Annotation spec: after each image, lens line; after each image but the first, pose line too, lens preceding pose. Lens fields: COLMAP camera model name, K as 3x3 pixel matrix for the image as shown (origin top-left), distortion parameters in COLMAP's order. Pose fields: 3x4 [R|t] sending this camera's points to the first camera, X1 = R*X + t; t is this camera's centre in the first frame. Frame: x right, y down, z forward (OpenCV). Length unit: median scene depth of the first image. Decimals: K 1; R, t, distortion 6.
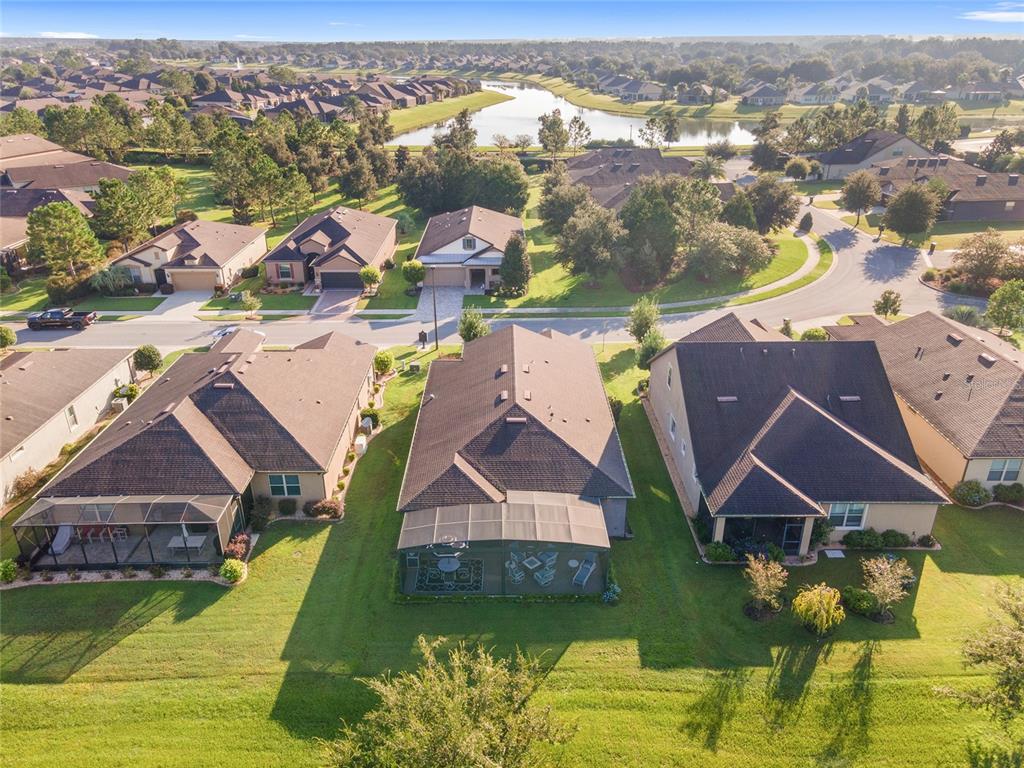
lens RADIAL K [[748.1, 0, 512.0], [0, 748.1, 384.0], [0, 0, 1]] dist [0.041108, 0.002365]
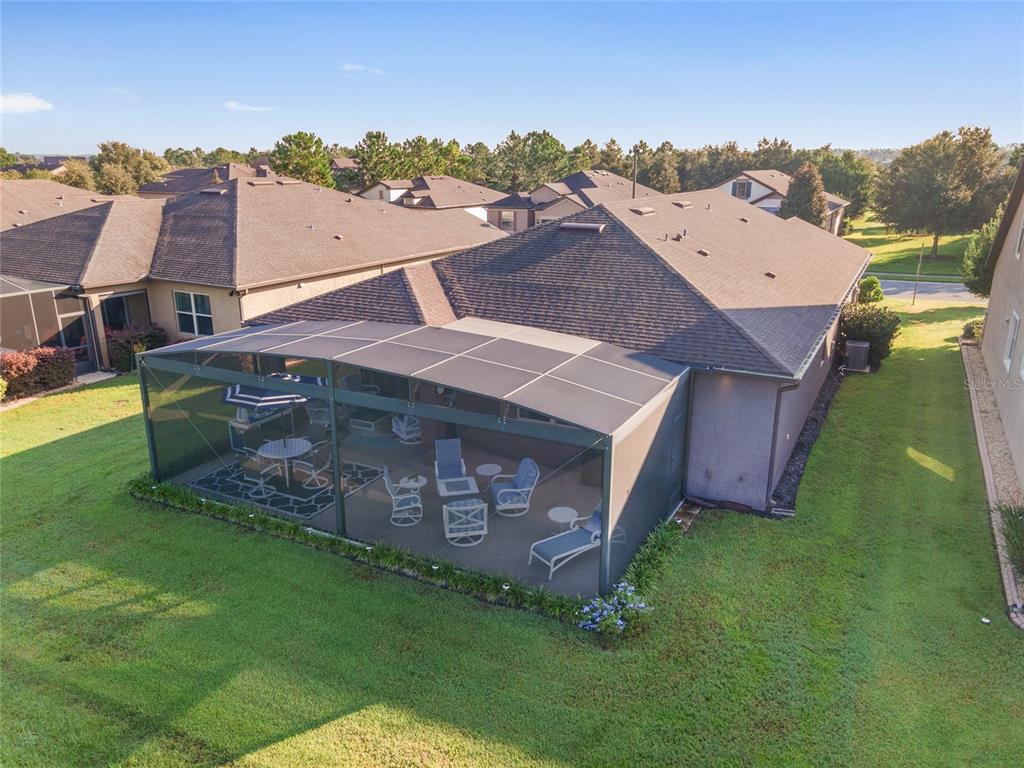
lens RADIAL K [[748.1, 0, 512.0], [0, 748.1, 384.0], [0, 0, 1]] dist [0.041108, 0.002365]
pose [[0.880974, 0.136963, -0.452908, 0.104510], [-0.200752, 0.974961, -0.095656, 0.107872], [0.428466, 0.175192, 0.886411, 0.331163]]
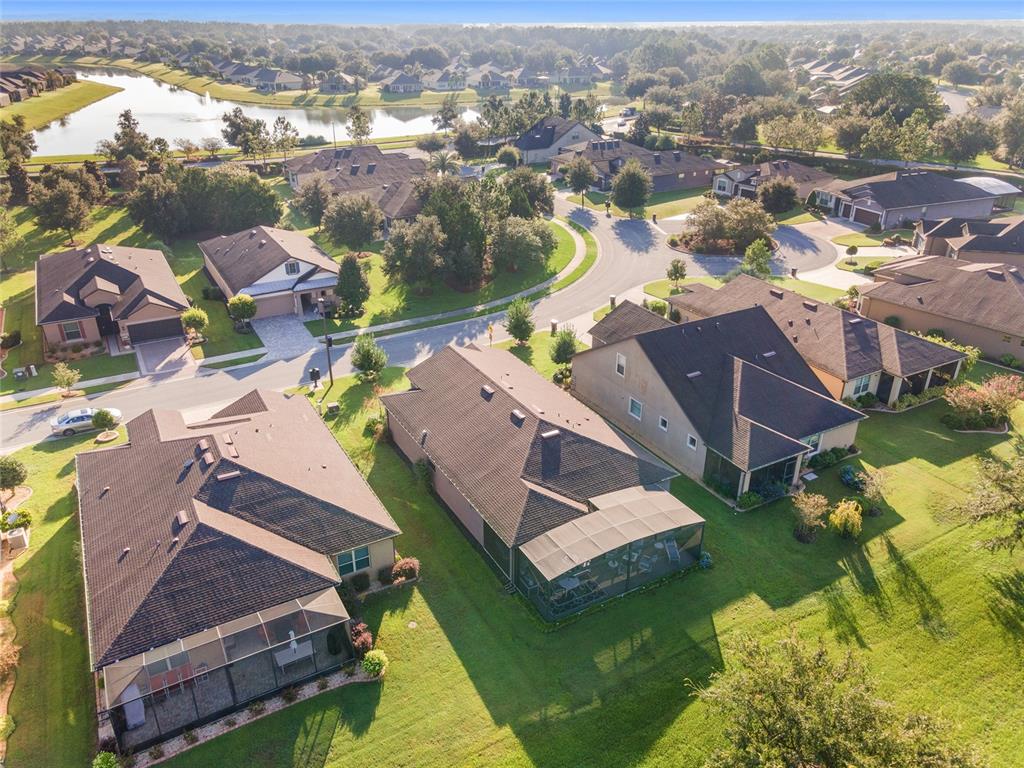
lens RADIAL K [[748.1, 0, 512.0], [0, 748.1, 384.0], [0, 0, 1]] dist [0.041108, 0.002365]
pose [[0.876547, -0.207618, 0.434236, -0.271598], [0.198213, 0.977838, 0.067414, -0.057671], [-0.438609, 0.026980, 0.898273, 0.039959]]
